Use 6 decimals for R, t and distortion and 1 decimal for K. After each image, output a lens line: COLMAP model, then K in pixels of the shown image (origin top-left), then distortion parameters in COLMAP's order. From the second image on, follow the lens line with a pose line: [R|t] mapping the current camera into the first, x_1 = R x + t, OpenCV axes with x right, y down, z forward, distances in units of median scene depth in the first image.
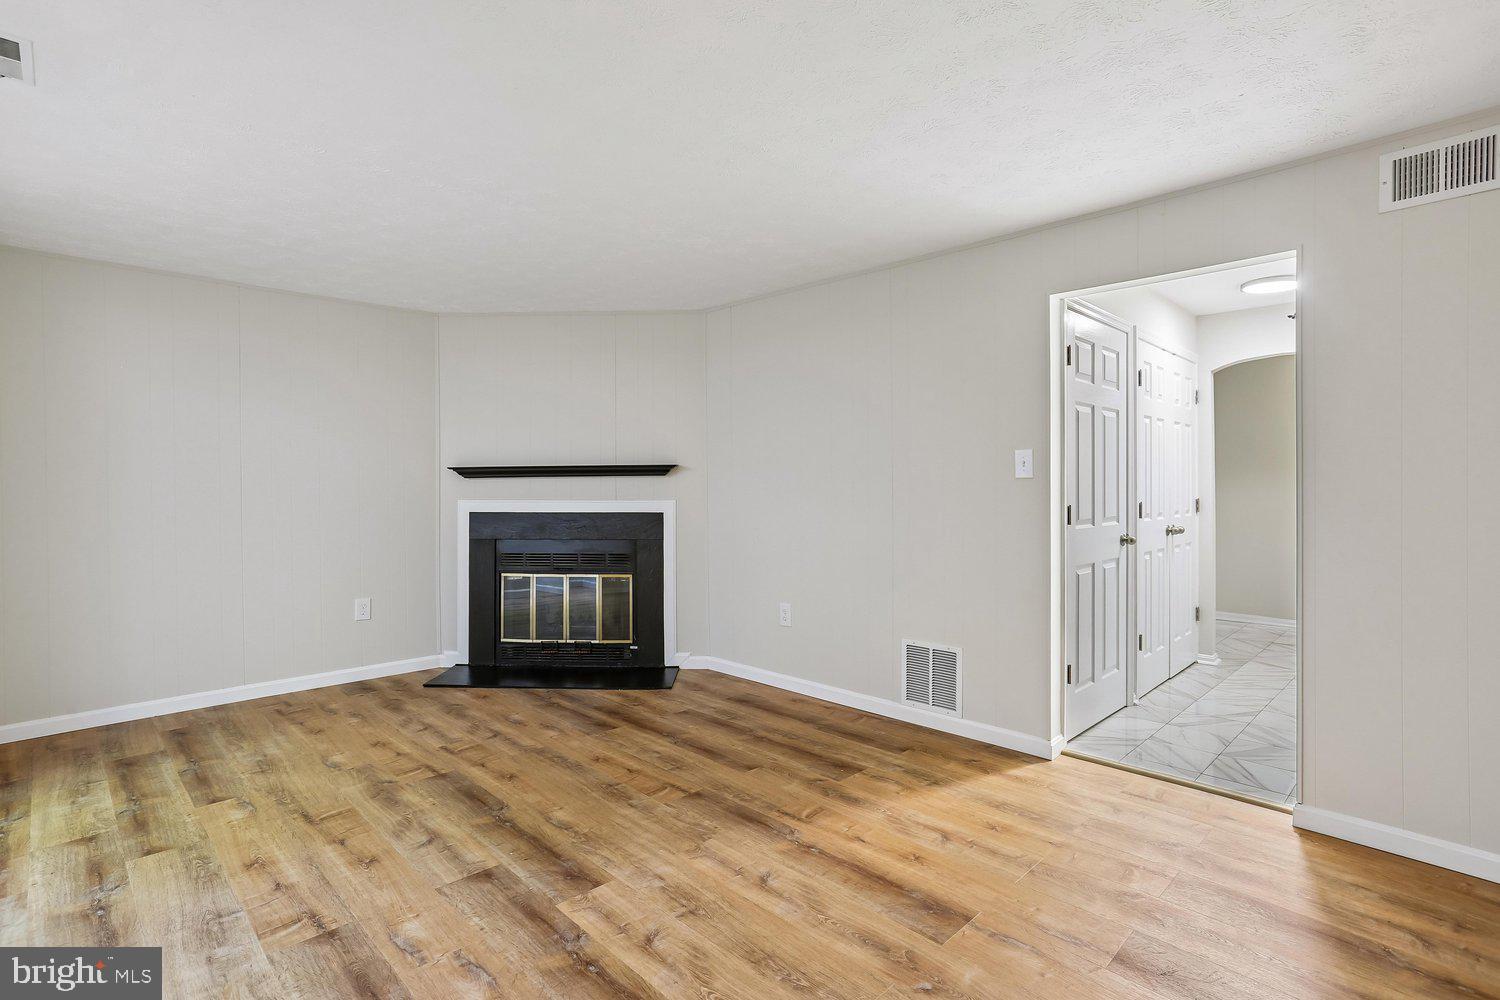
lens RADIAL K [[730.0, 0, 743.7], [0, 730.0, 492.9], [0, 0, 1]] dist [-0.047114, 0.018693]
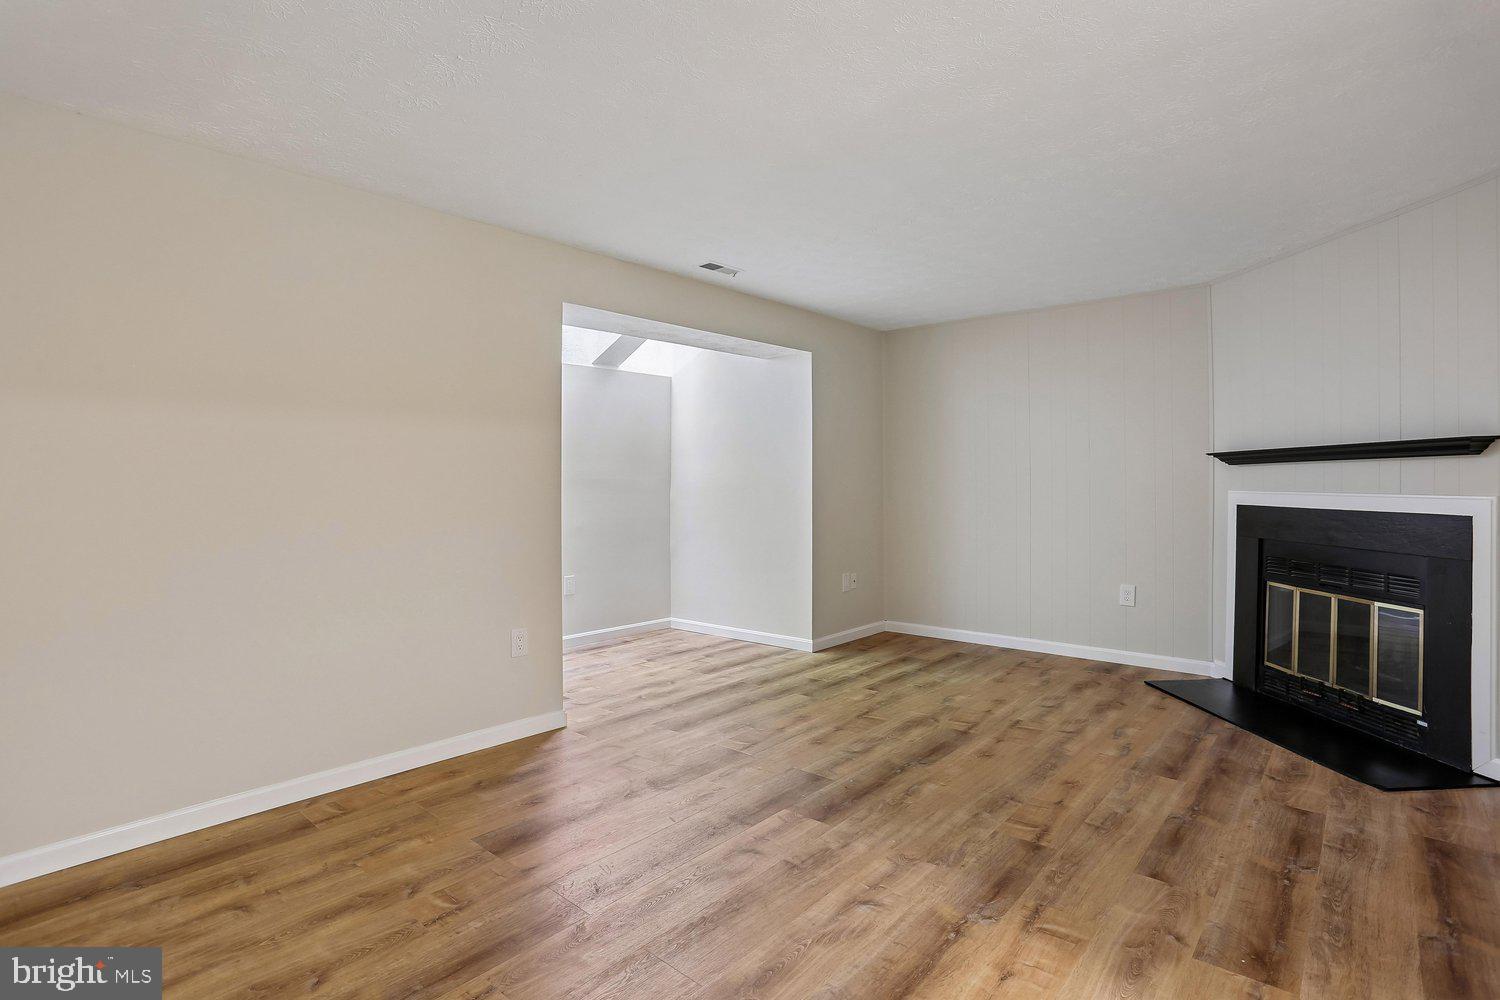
lens RADIAL K [[730.0, 0, 743.8], [0, 730.0, 494.2], [0, 0, 1]] dist [-0.047114, 0.018693]
pose [[0.084062, 0.019122, -0.996277, 0.785881], [-0.005361, 0.999810, 0.018737, 0.002255], [0.996446, 0.003766, 0.084148, 0.659271]]
